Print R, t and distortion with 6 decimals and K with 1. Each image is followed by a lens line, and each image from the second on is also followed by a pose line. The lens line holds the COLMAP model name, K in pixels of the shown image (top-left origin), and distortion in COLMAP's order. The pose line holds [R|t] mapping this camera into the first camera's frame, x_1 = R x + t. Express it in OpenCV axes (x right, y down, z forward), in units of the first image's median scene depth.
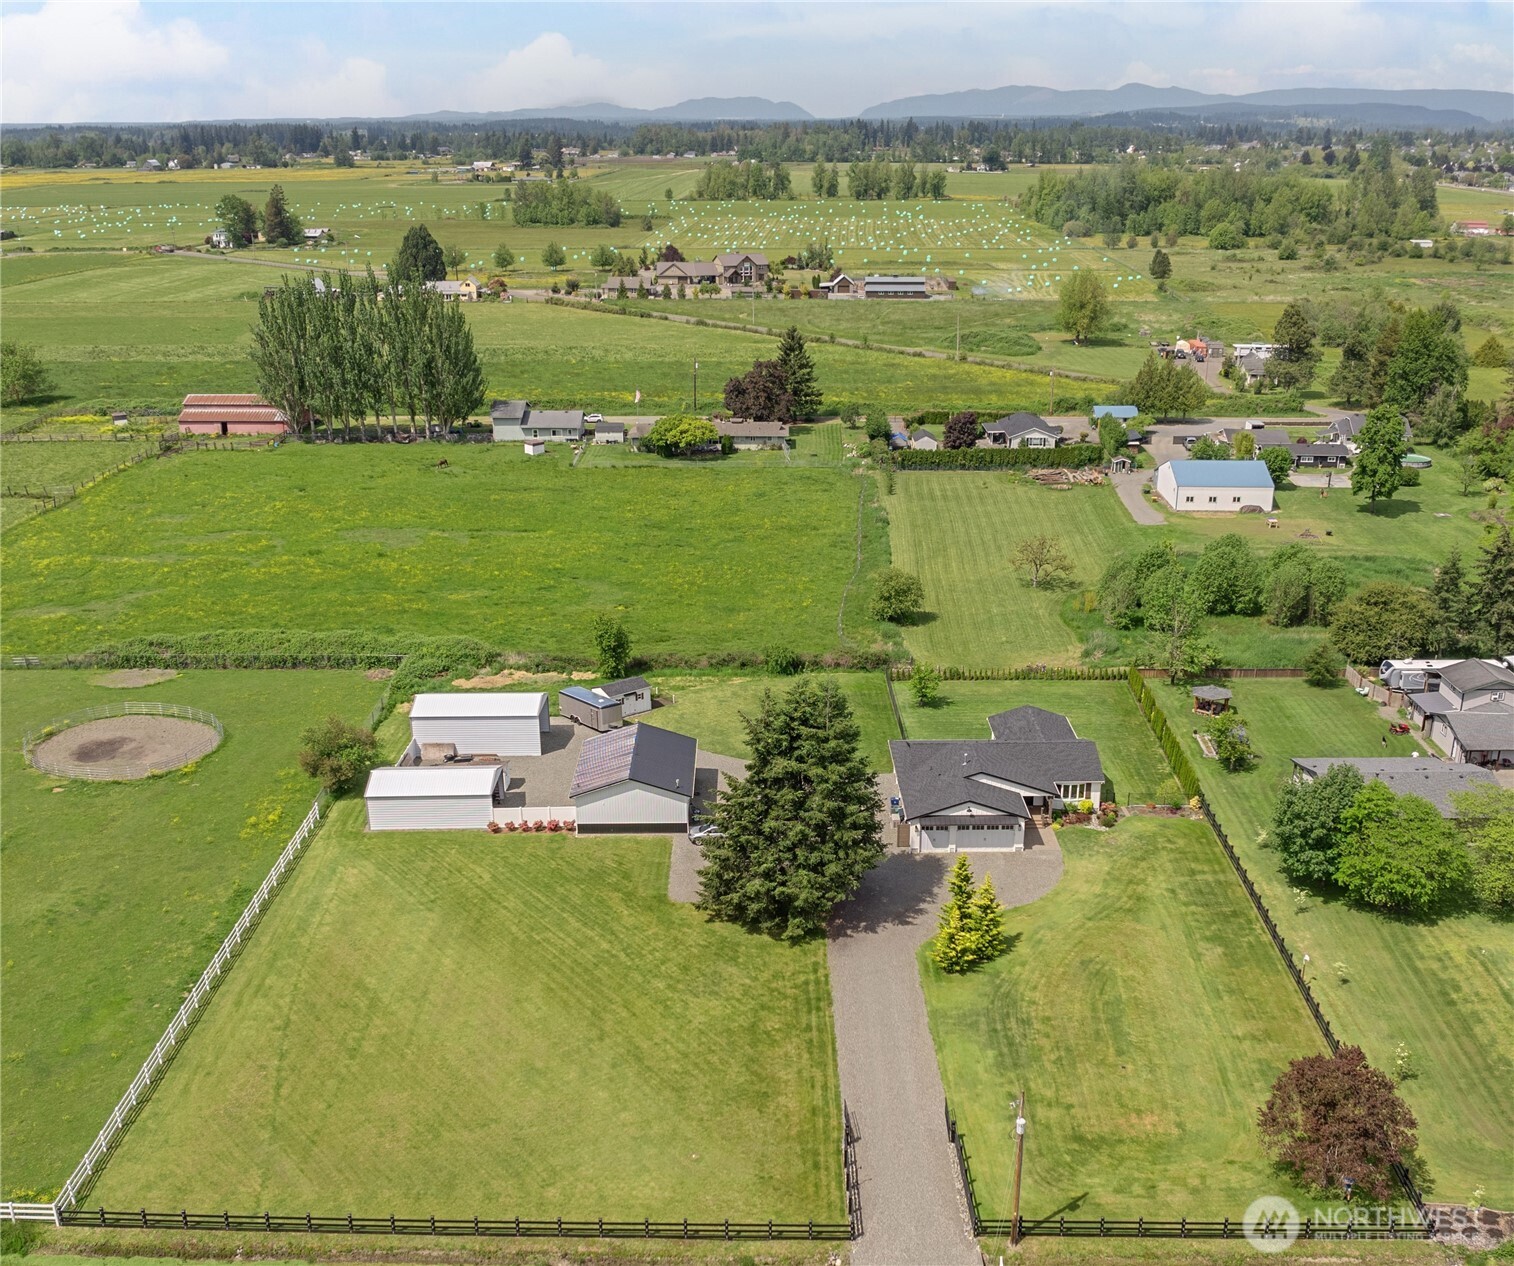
lens RADIAL K [[1693.4, 0, 757.0], [0, 1693.4, 633.0], [0, 0, 1]] dist [-0.018207, -0.012397]
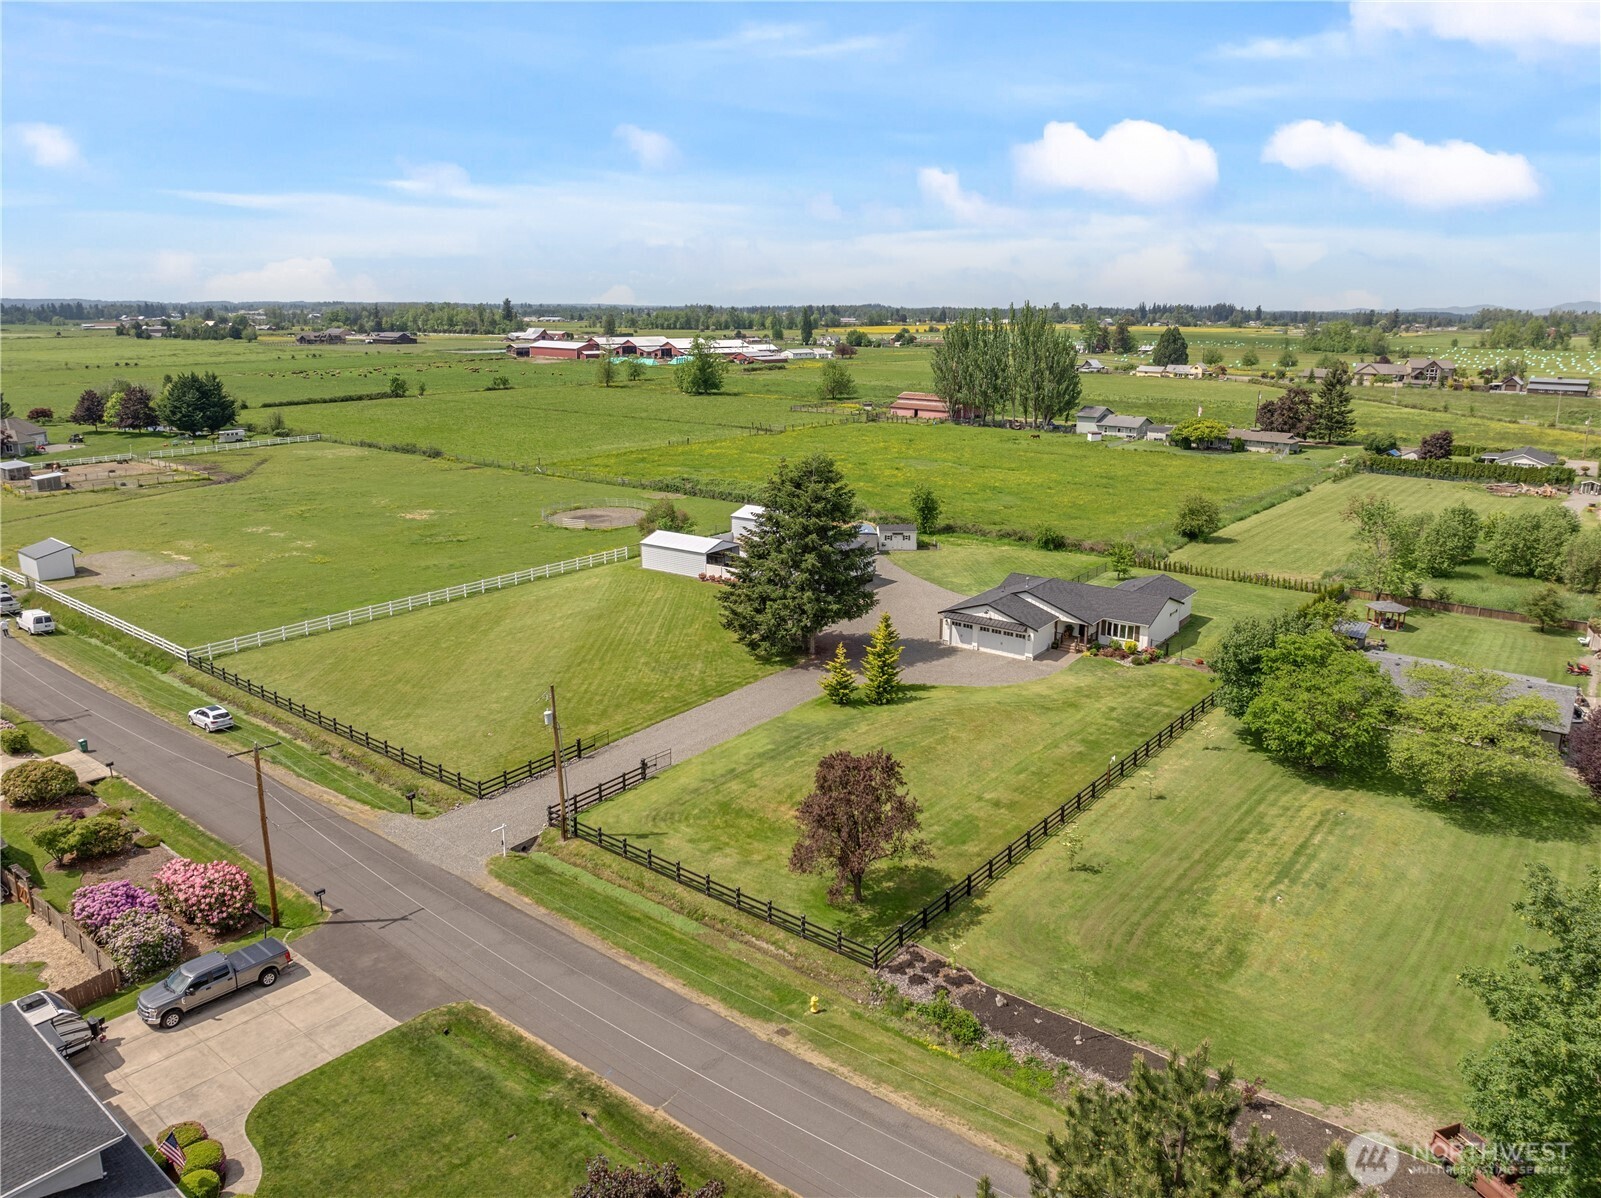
lens RADIAL K [[1126.5, 0, 809.1], [0, 1126.5, 579.3], [0, 0, 1]] dist [-0.033469, 0.005172]
pose [[0.794936, 0.148727, -0.588182, 0.414869], [-0.191318, 0.981473, -0.010396, 0.099384], [0.575738, 0.120794, 0.808662, 0.276307]]
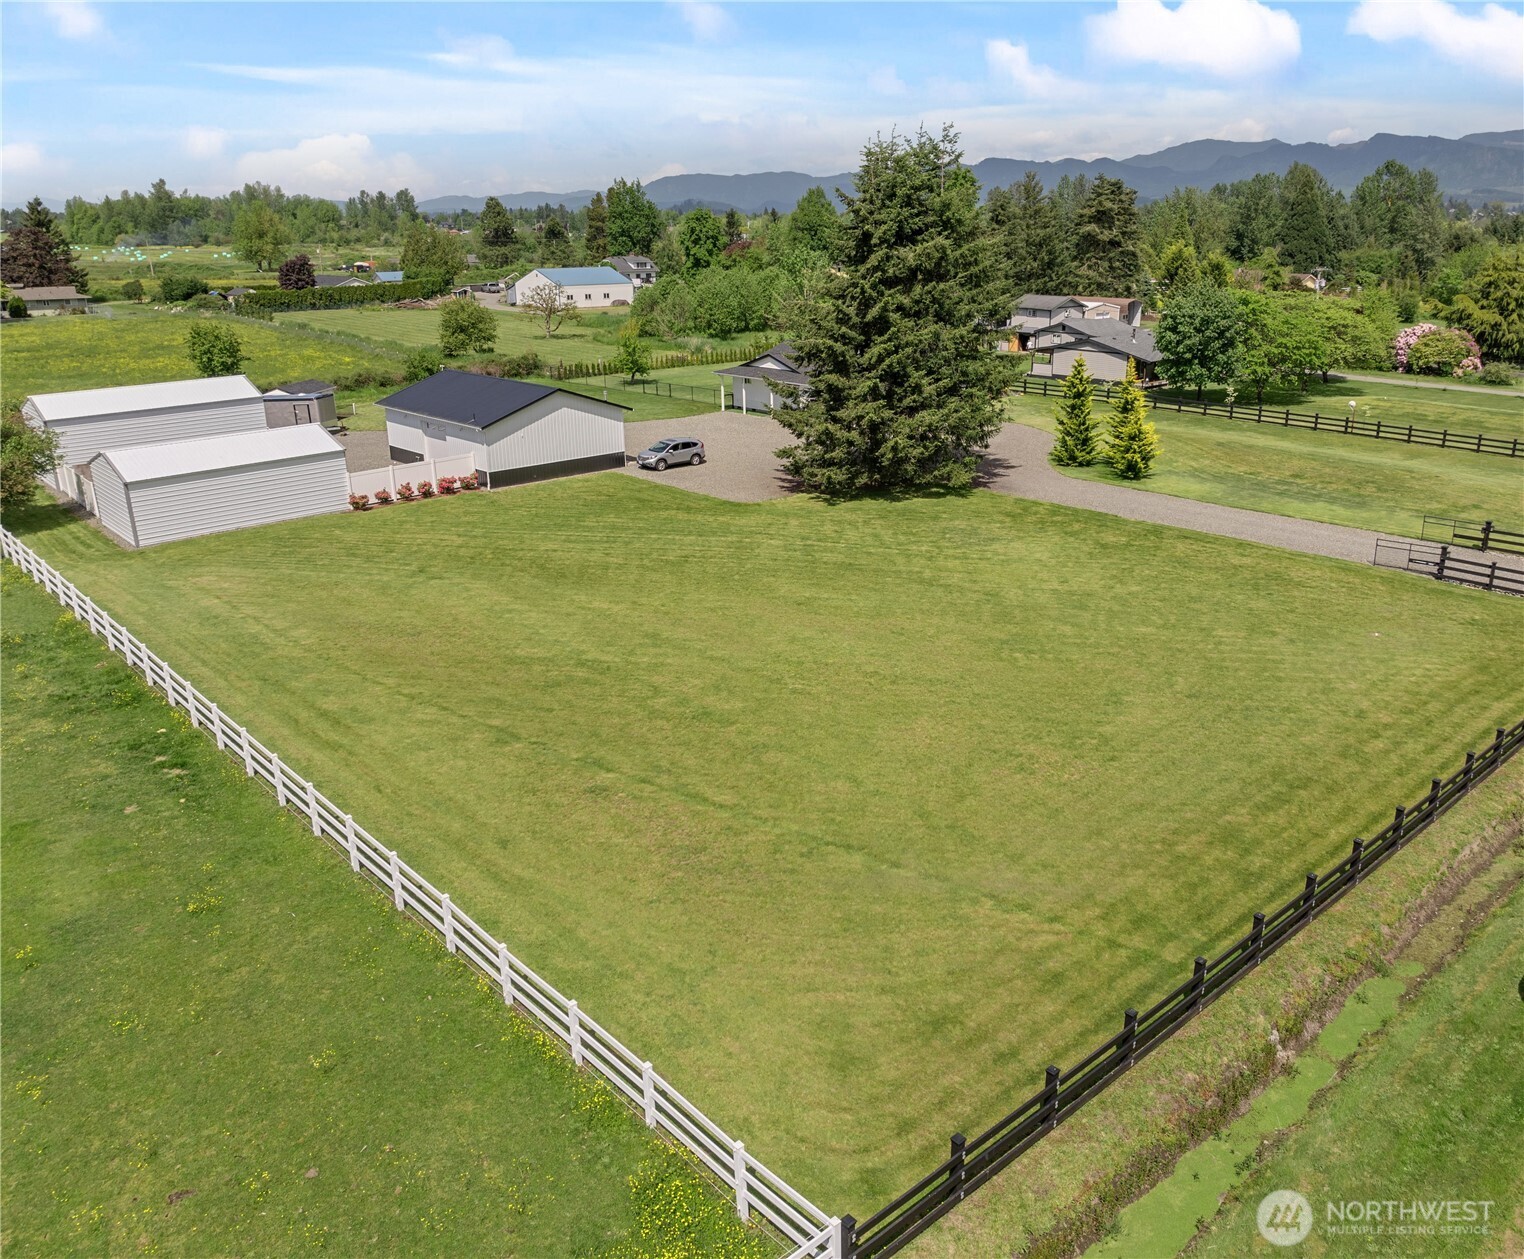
lens RADIAL K [[1243.2, 0, 827.5], [0, 1243.2, 629.3], [0, 0, 1]] dist [-0.033916, -0.001855]
pose [[0.709019, -0.221767, 0.669411, -0.312897], [0.219621, 0.971496, 0.089227, 0.141895], [-0.670118, 0.083753, 0.737514, 0.510162]]
